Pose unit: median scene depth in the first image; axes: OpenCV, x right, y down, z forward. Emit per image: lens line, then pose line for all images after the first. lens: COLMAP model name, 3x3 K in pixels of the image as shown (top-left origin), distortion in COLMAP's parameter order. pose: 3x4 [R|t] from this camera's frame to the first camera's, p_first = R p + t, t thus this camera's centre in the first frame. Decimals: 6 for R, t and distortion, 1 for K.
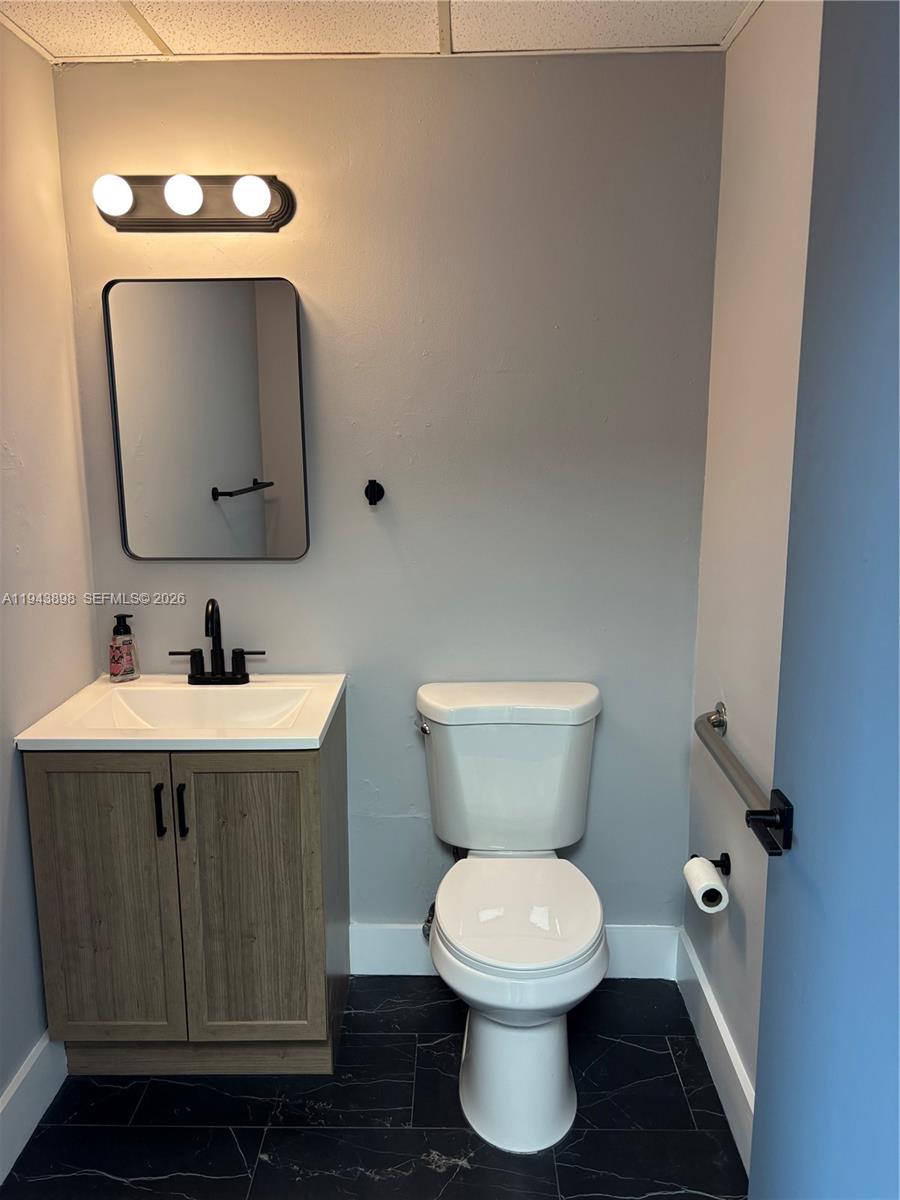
lens RADIAL K [[913.4, 0, 450.0], [0, 913.4, 600.0], [0, 0, 1]] dist [0.043799, -0.000363]
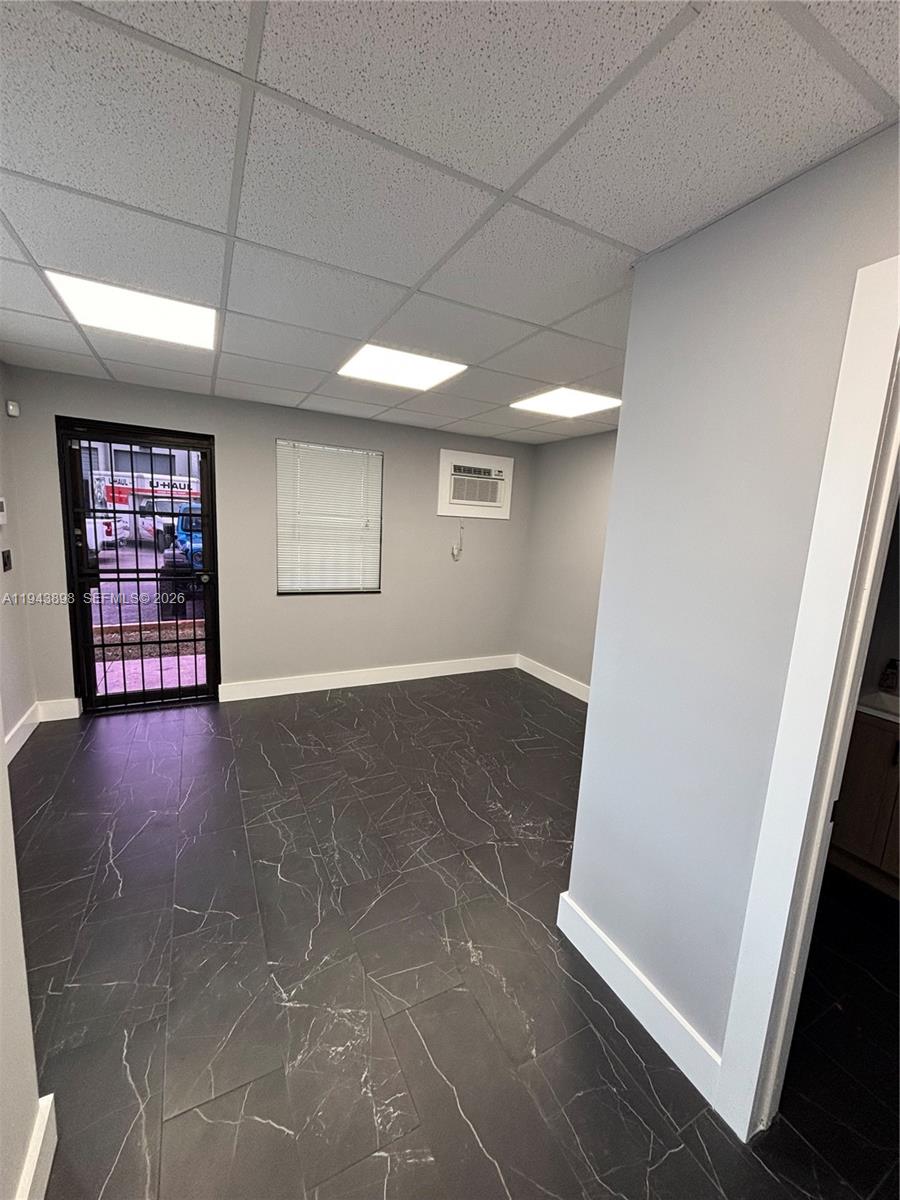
lens RADIAL K [[479.5, 0, 448.2], [0, 479.5, 599.5], [0, 0, 1]] dist [0.000694, 0.000197]
pose [[0.478664, 0.174097, -0.860564, 0.054372], [-0.237737, 0.969229, 0.063847, 0.055860], [0.845200, 0.174026, 0.505324, -0.411581]]
